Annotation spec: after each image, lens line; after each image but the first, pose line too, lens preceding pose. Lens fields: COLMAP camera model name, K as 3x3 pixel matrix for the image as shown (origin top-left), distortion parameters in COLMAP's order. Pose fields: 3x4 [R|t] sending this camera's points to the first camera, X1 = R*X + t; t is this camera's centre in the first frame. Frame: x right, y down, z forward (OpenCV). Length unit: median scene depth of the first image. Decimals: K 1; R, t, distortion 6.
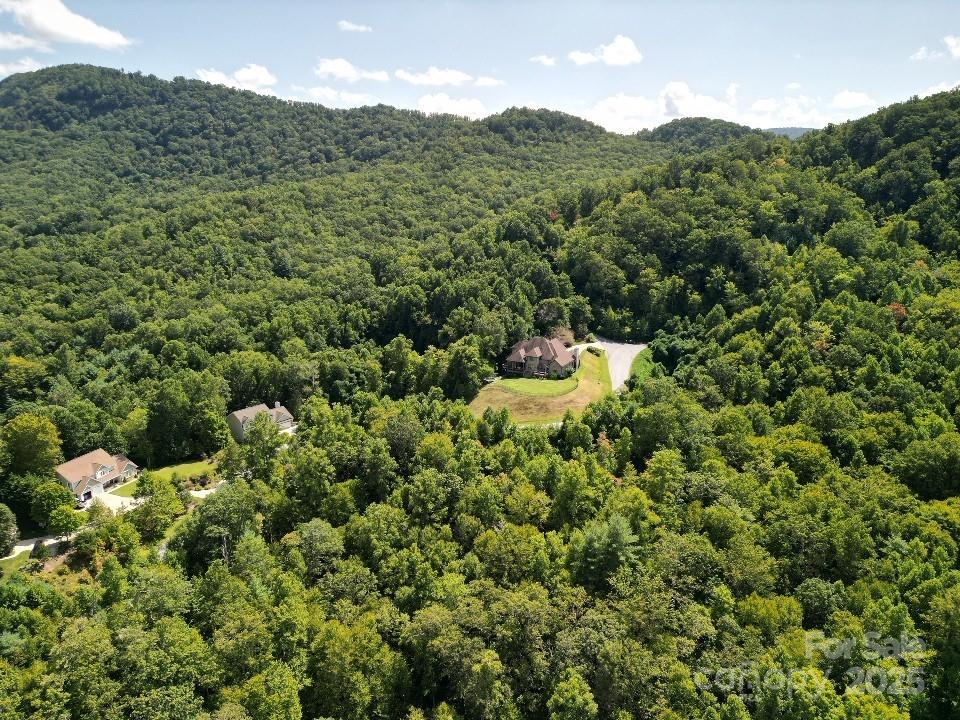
lens RADIAL K [[683.4, 0, 488.0], [0, 683.4, 363.9], [0, 0, 1]] dist [0.093161, -0.080208]
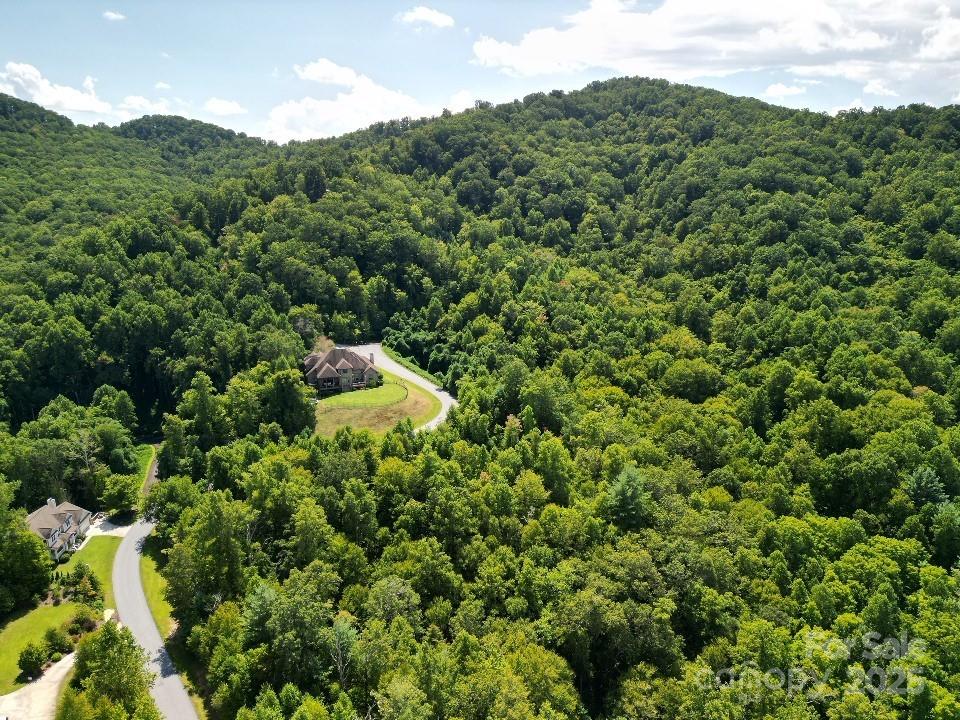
lens RADIAL K [[683.4, 0, 488.0], [0, 683.4, 363.9], [0, 0, 1]] dist [0.093161, -0.080208]
pose [[0.694010, -0.177656, 0.697702, -0.360247], [0.179902, 0.981128, 0.070875, -0.038404], [-0.697126, 0.076331, 0.712873, 0.136074]]
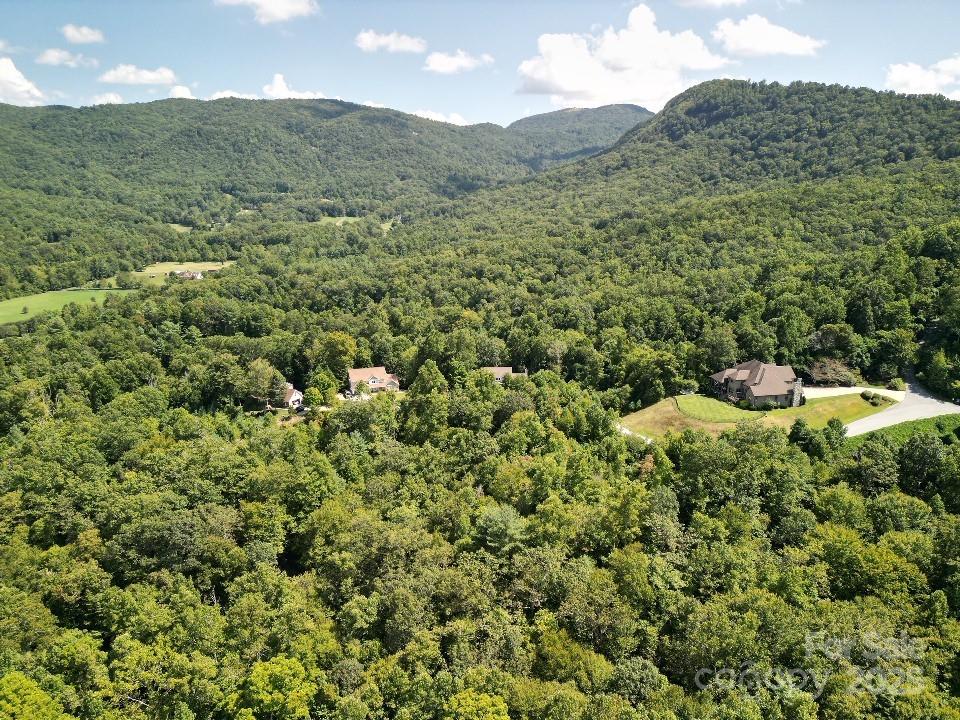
lens RADIAL K [[689.8, 0, 486.1], [0, 689.8, 371.5], [0, 0, 1]] dist [0.057183, -0.051034]
pose [[0.651907, 0.204327, -0.730252, 0.394969], [-0.201240, 0.975099, 0.093186, -0.030041], [0.731109, 0.086207, 0.676793, 0.120706]]
